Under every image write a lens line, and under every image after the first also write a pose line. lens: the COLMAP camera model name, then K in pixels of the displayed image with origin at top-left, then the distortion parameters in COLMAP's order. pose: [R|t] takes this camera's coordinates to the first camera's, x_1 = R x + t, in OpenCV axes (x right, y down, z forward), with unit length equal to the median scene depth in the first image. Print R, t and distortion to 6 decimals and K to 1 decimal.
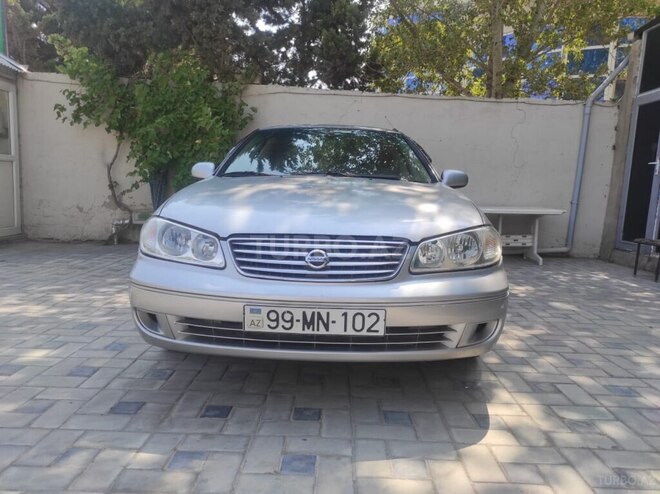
lens RADIAL K [[488.6, 0, 329.9], [0, 488.6, 243.3], [0, 0, 1]] dist [0.040727, -0.030126]
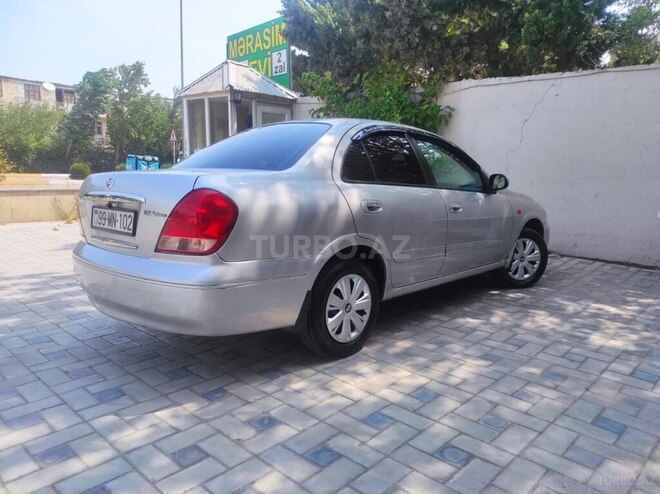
lens RADIAL K [[488.6, 0, 329.9], [0, 488.6, 243.3], [0, 0, 1]] dist [0.040727, -0.030126]
pose [[0.734812, 0.081560, -0.673349, 1.050515], [-0.064052, 0.996652, 0.050821, -0.075521], [0.675240, 0.005785, 0.737576, 0.227638]]
